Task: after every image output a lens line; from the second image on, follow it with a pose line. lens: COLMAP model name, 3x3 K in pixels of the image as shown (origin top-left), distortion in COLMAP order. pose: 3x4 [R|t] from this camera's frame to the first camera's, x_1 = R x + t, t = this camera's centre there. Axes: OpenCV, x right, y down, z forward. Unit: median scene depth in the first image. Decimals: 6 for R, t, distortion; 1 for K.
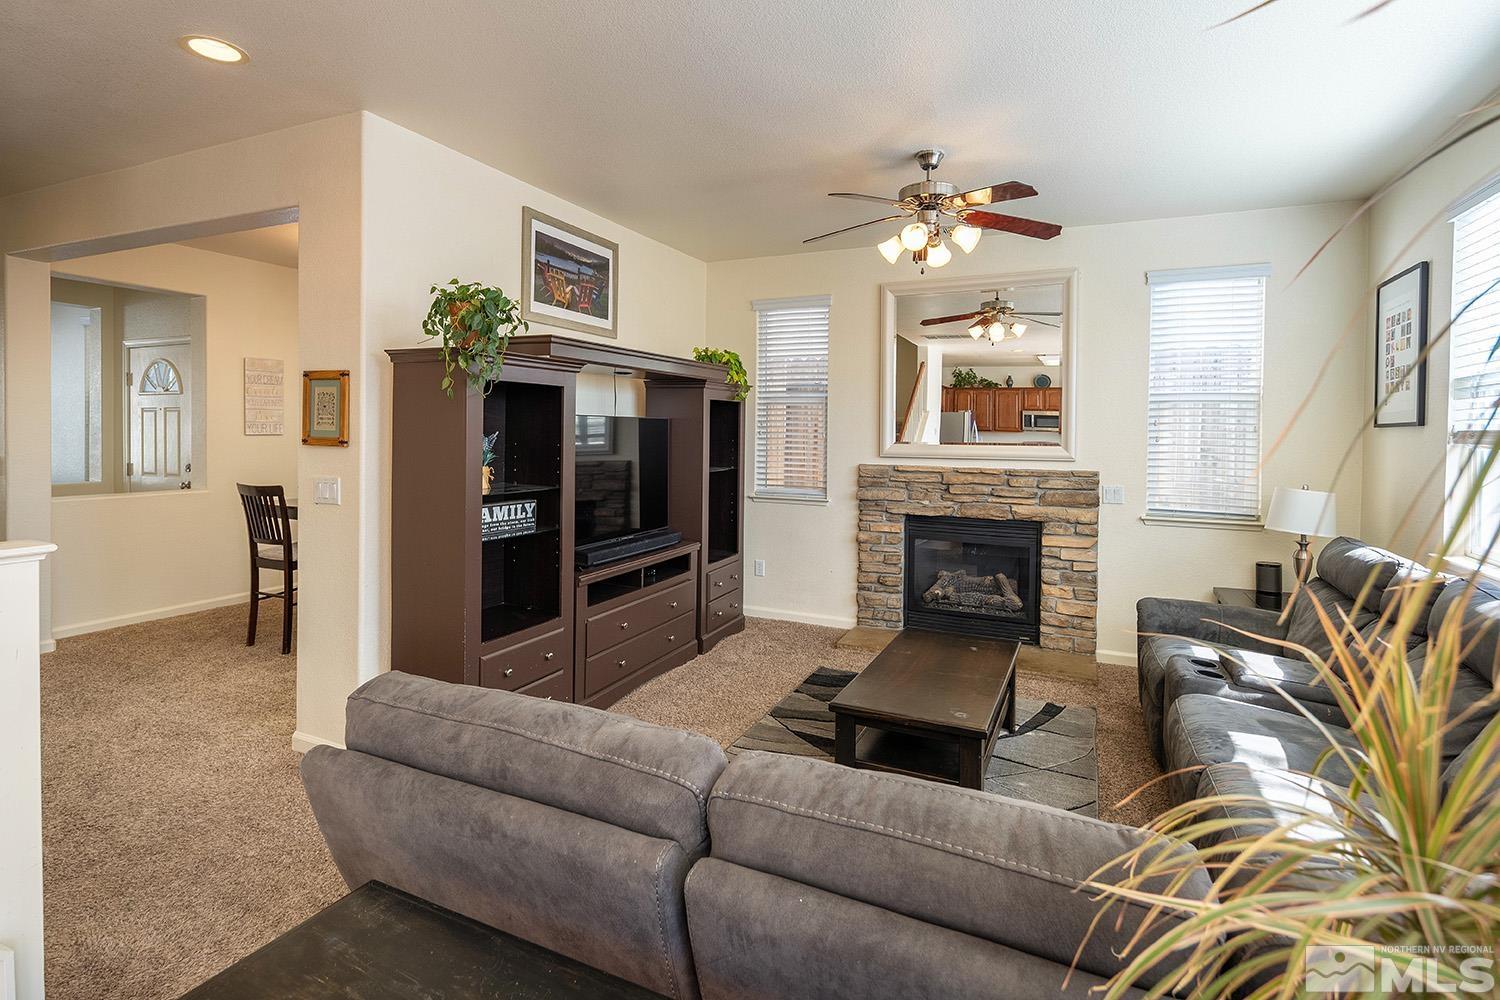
lens RADIAL K [[732.0, 0, 745.3], [0, 732.0, 440.3], [0, 0, 1]] dist [0.006167, -0.005517]
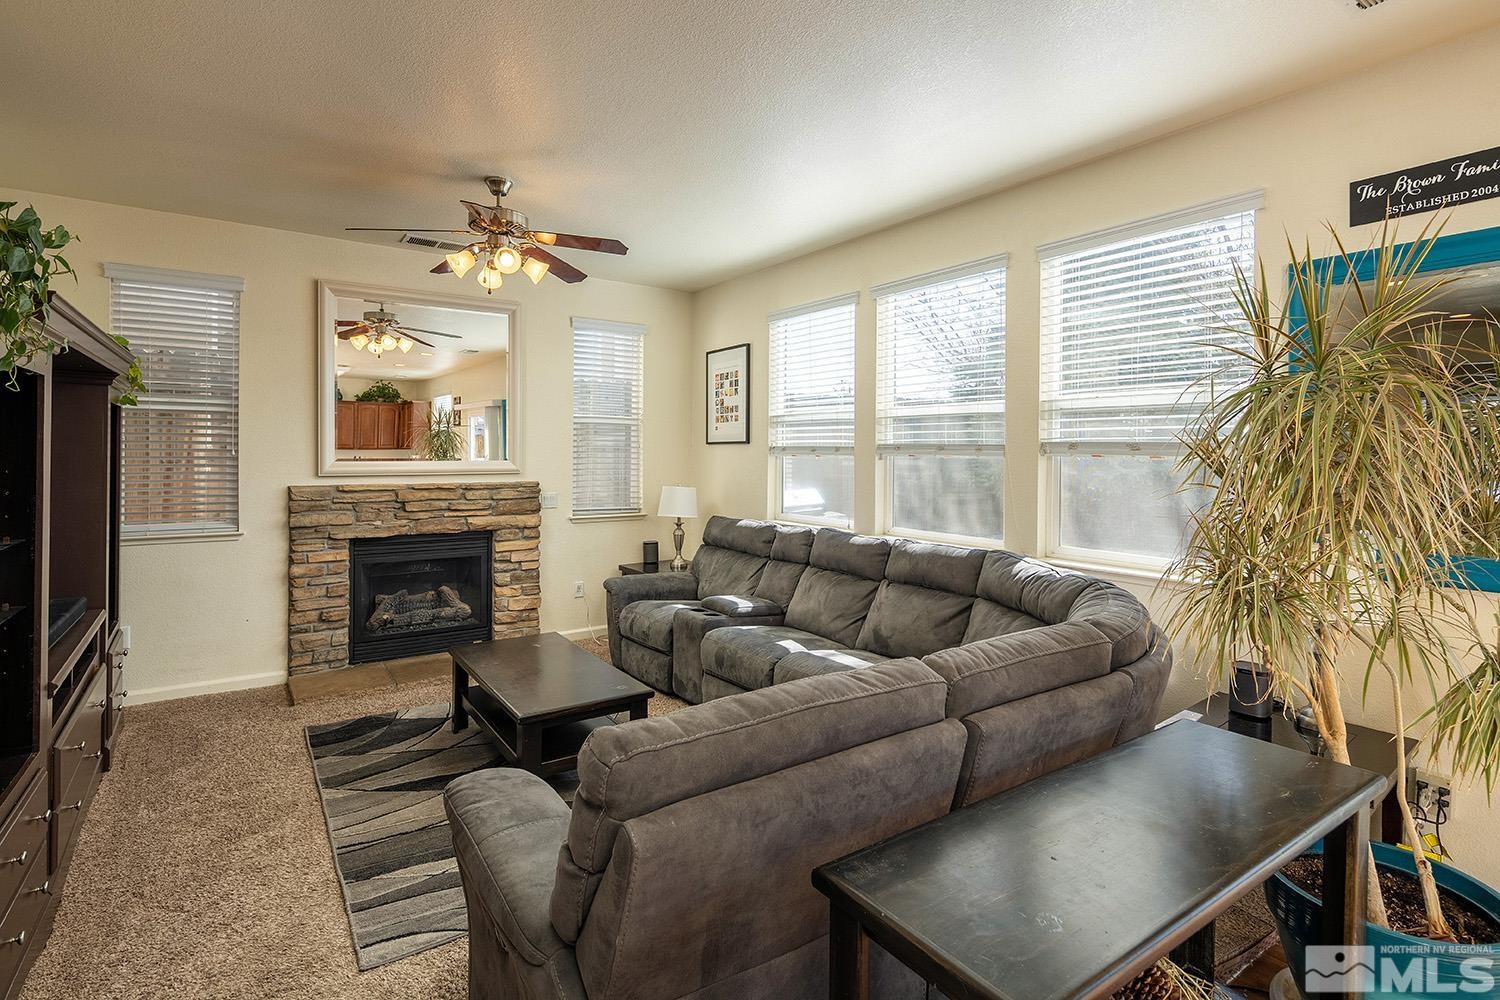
lens RADIAL K [[732.0, 0, 749.5], [0, 732.0, 455.2], [0, 0, 1]] dist [0.006167, -0.005517]
pose [[0.499471, -0.011958, 0.866248, -0.348447], [0.011619, 0.999907, 0.007104, -0.003468], [-0.866253, 0.006516, 0.499564, 0.128198]]
